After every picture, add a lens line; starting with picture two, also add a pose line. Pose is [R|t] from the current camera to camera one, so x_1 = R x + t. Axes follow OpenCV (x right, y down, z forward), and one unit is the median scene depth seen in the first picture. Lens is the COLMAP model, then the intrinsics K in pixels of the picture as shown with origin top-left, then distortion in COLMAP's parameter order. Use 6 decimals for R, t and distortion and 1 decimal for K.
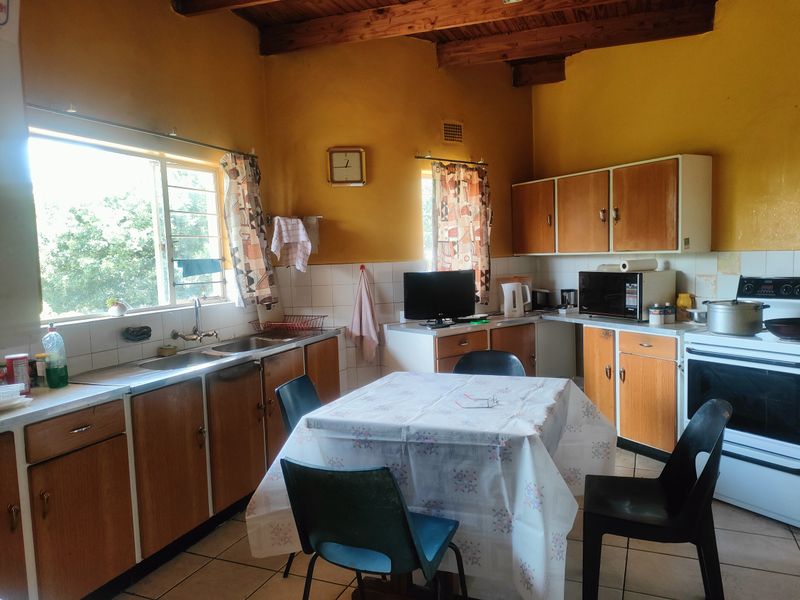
lens RADIAL K [[581.3, 0, 397.2], [0, 581.3, 301.6], [0, 0, 1]] dist [0.067073, -0.071907]
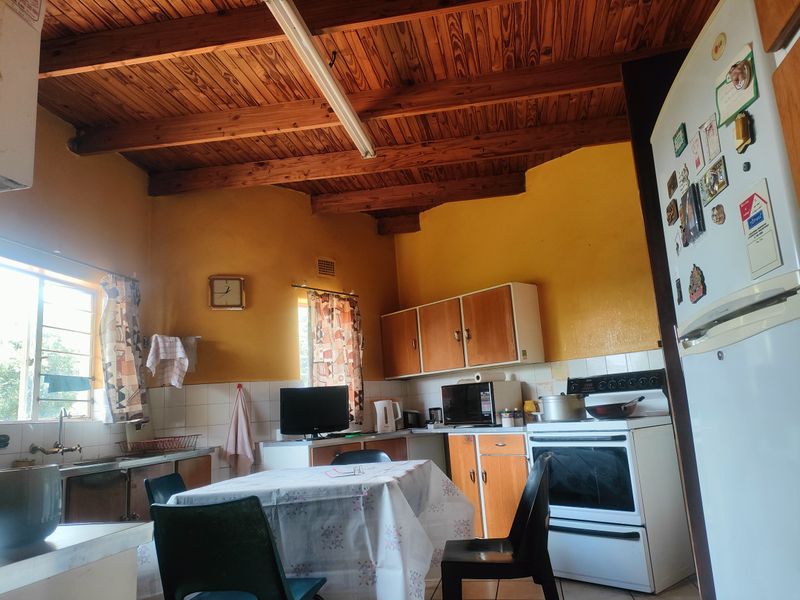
lens RADIAL K [[581.3, 0, 397.2], [0, 581.3, 301.6], [0, 0, 1]] dist [0.067073, -0.071907]
pose [[0.980270, 0.007958, 0.197505, 0.009369], [0.047006, 0.961140, -0.272031, 0.099372], [-0.191995, 0.275948, 0.941802, -0.076667]]
